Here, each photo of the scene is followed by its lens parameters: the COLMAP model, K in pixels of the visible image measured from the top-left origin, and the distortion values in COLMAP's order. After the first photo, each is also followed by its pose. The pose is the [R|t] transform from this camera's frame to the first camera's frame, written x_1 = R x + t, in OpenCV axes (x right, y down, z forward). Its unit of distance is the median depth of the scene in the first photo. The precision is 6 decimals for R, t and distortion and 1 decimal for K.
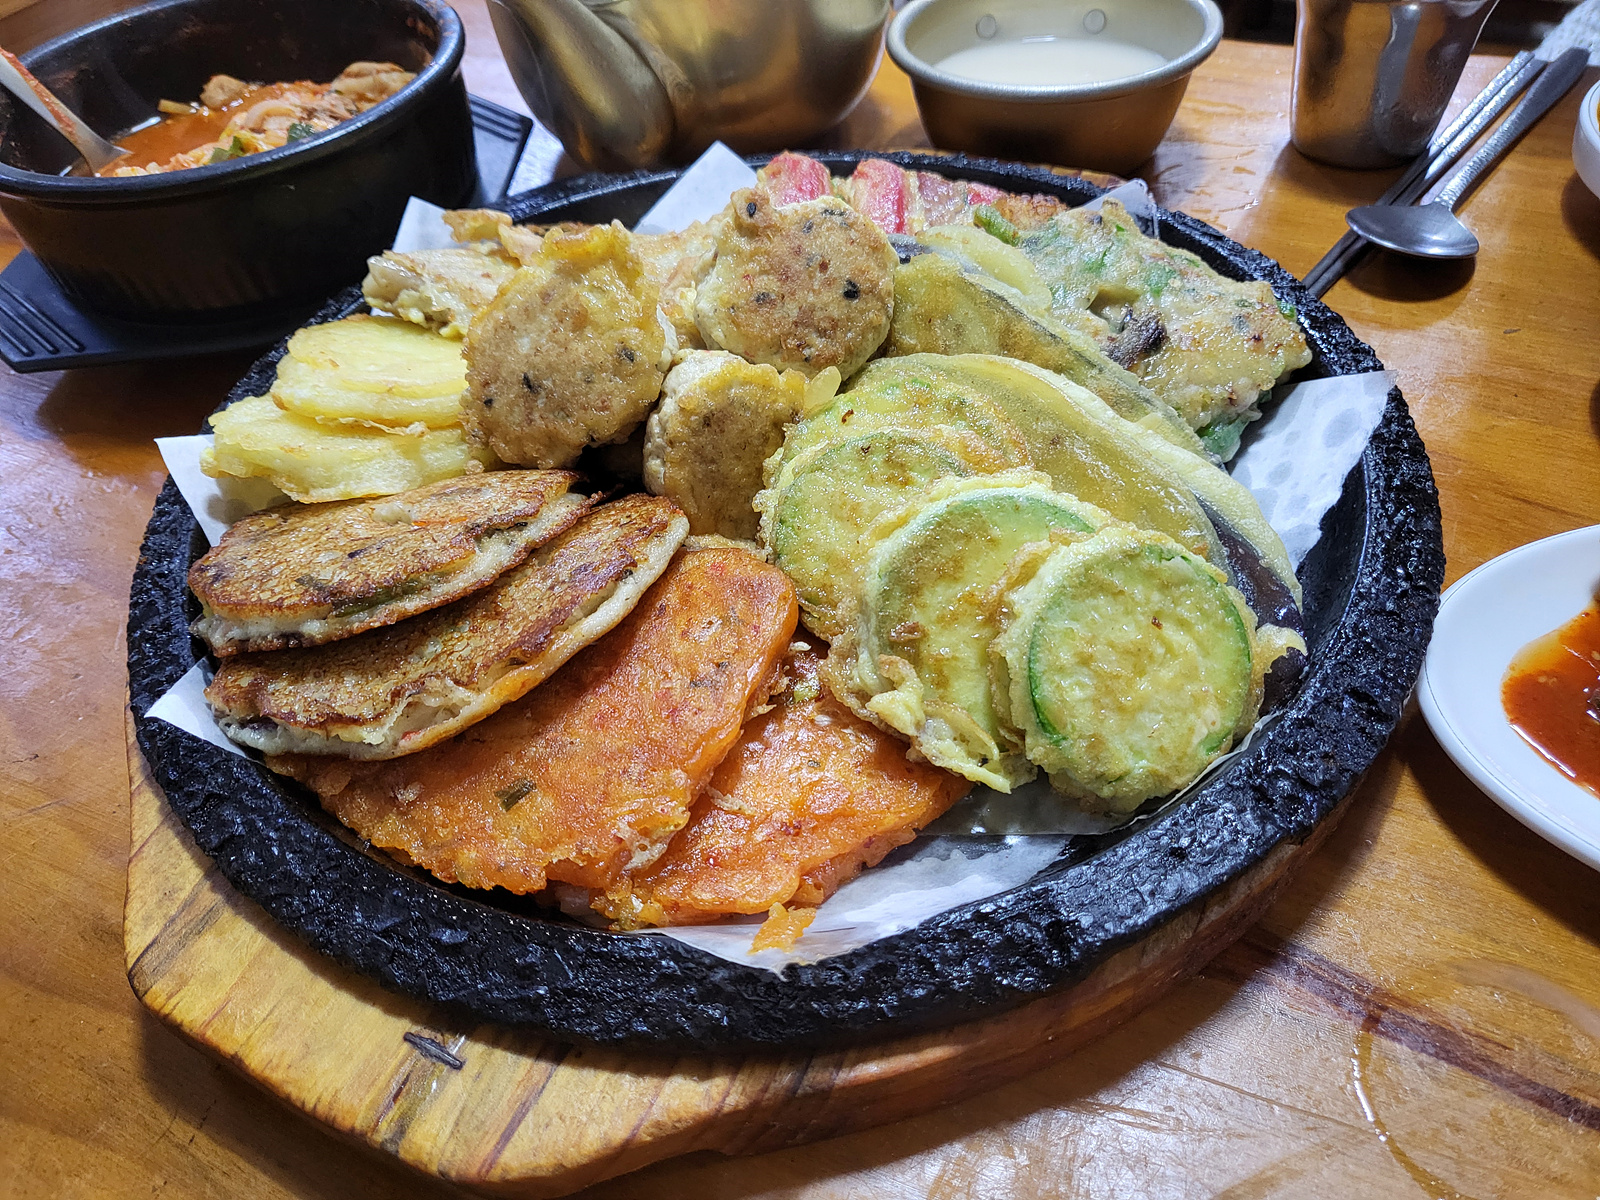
lens RADIAL K [[1324.9, 0, 800.0], [0, 1324.9, 600.0], [0, 0, 1]] dist [-0.086262, 0.213212]
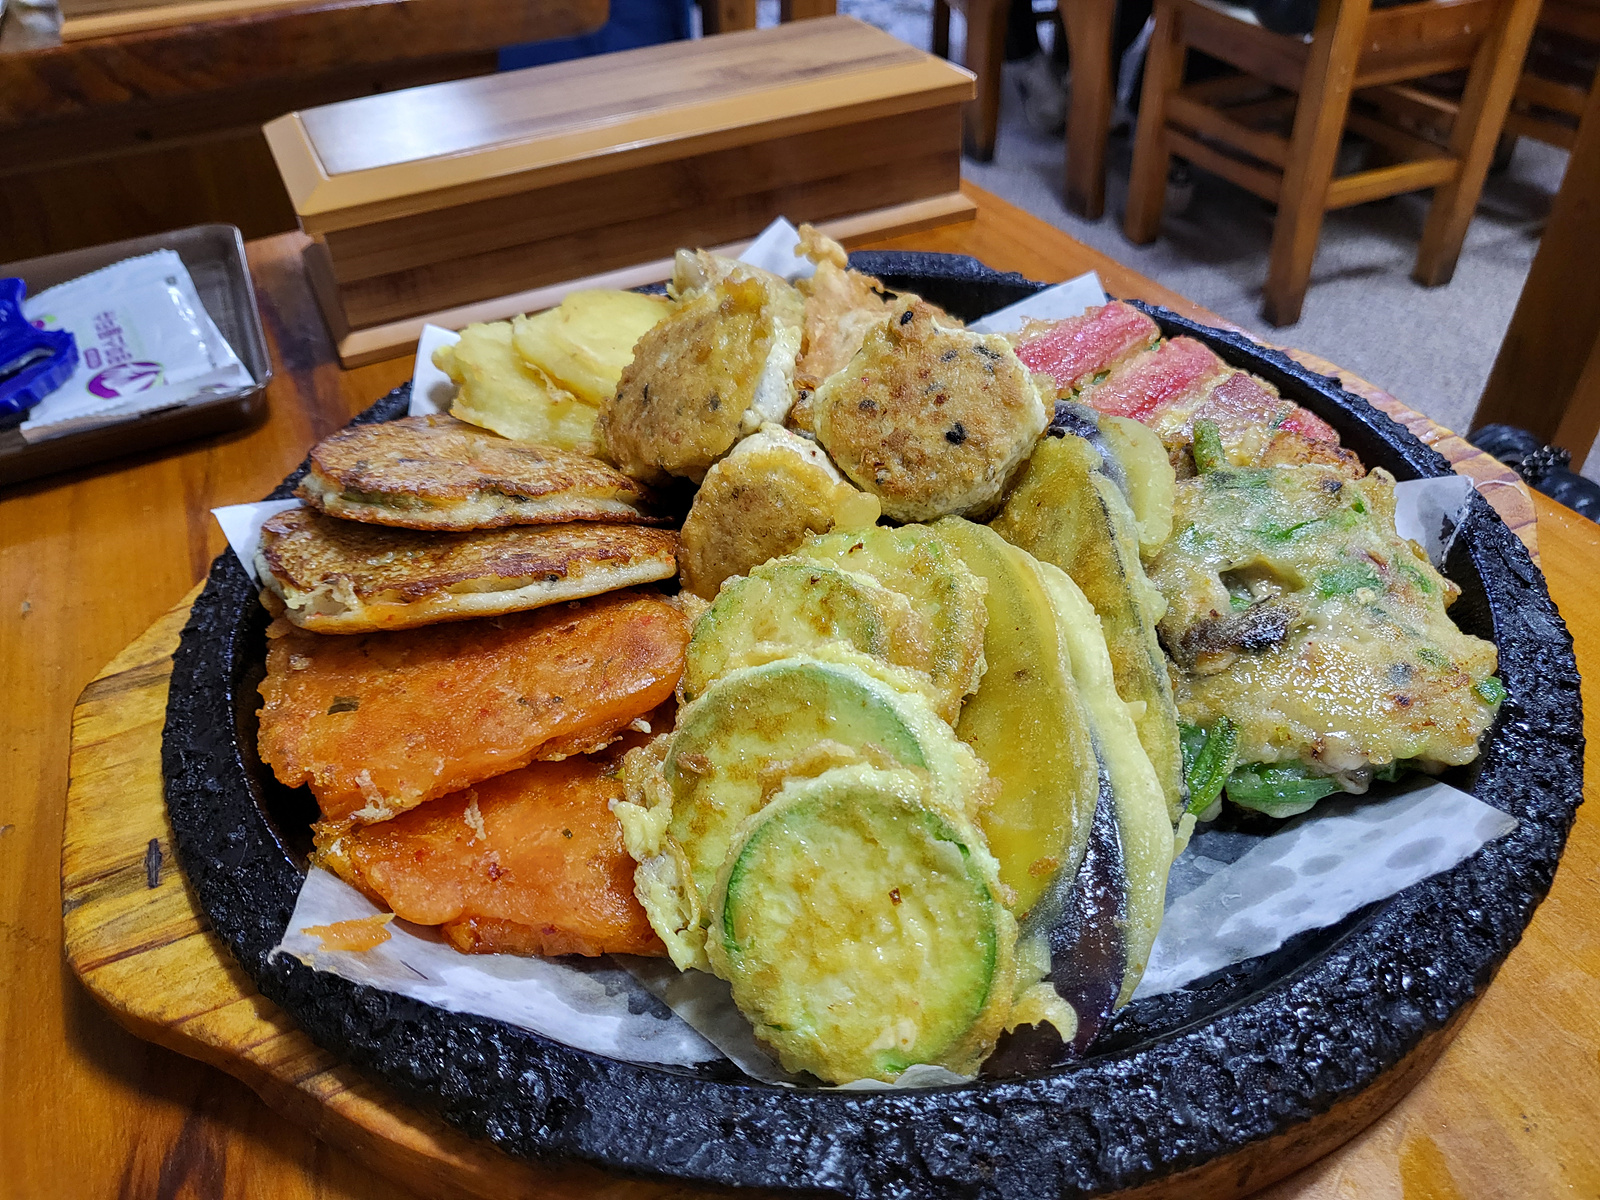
lens RADIAL K [[1324.9, 0, 800.0], [0, 1324.9, 600.0], [0, 0, 1]] dist [-0.086262, 0.213212]
pose [[0.759251, 0.441306, -0.478316, 0.509233], [-0.470661, 0.879935, 0.064750, -0.162830], [0.449461, 0.175963, 0.875798, 0.195418]]
